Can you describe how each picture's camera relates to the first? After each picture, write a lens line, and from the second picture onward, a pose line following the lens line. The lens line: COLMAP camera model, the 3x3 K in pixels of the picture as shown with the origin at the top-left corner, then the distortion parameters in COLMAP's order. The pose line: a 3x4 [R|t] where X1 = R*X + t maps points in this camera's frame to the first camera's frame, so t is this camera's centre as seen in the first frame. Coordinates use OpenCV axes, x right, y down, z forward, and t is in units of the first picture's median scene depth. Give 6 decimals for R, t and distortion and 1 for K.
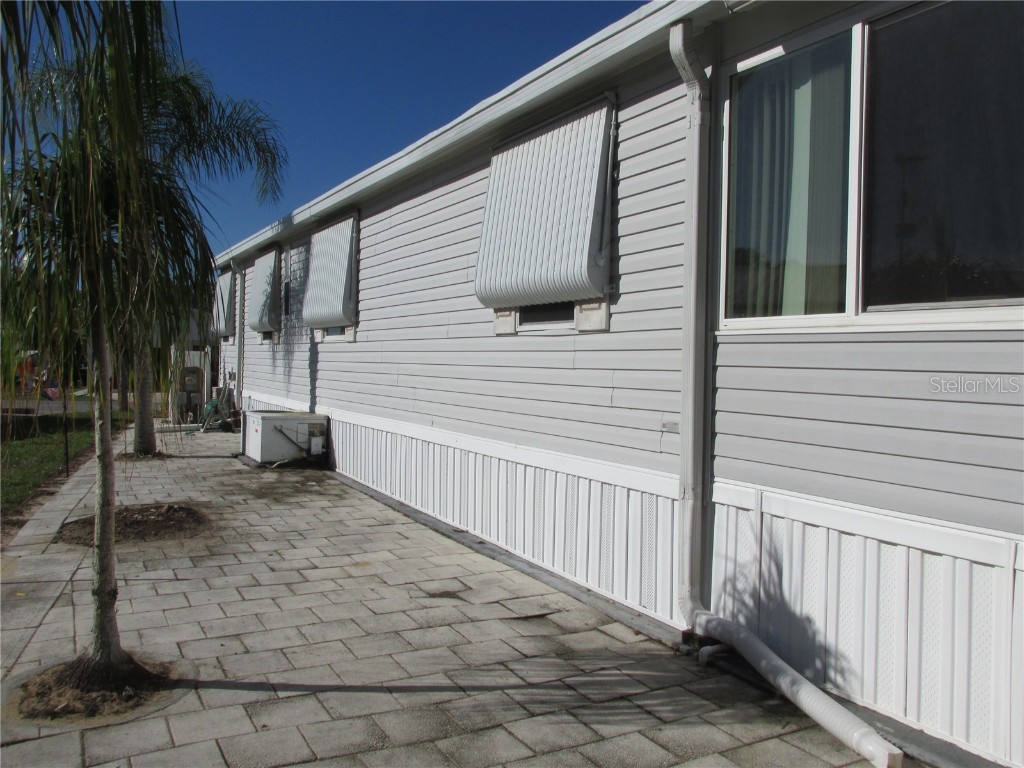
lens RADIAL K [[854.2, 0, 511.4], [0, 854.2, 383.7], [0, 0, 1]] dist [-0.035032, 0.013016]
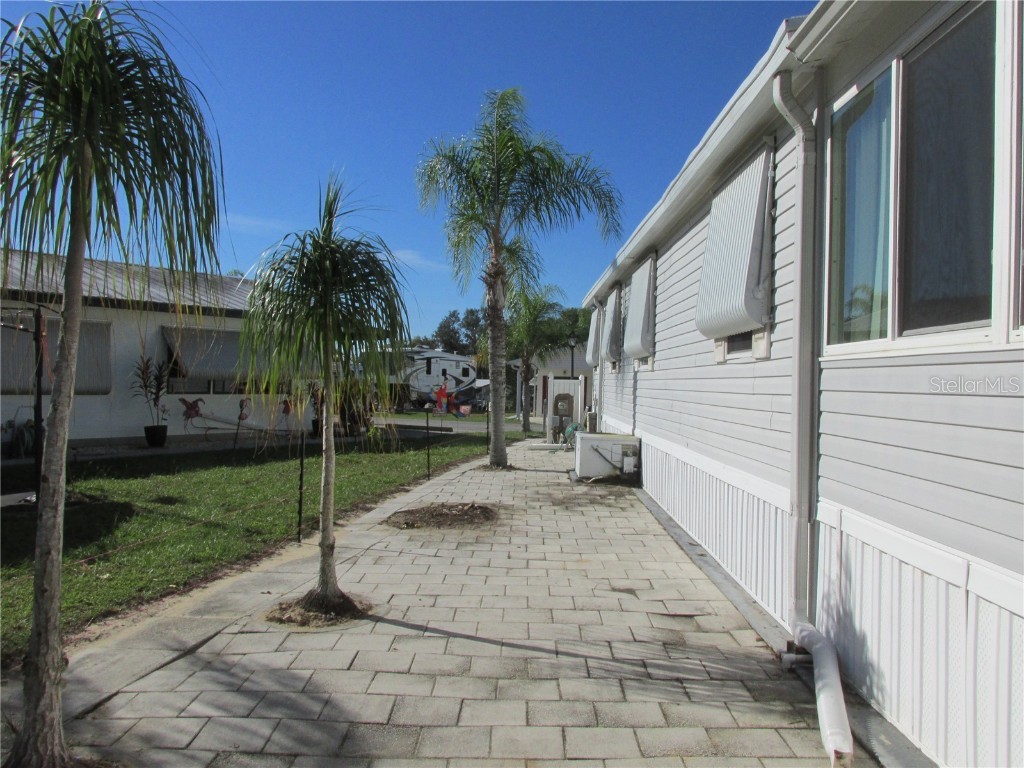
lens RADIAL K [[854.2, 0, 513.6], [0, 854.2, 386.1], [0, 0, 1]] dist [-0.035032, 0.013016]
pose [[0.874778, 0.000909, -0.484523, 0.417576], [-0.016401, 0.999481, -0.027735, 0.008854], [0.484246, 0.032209, 0.874339, -0.100032]]
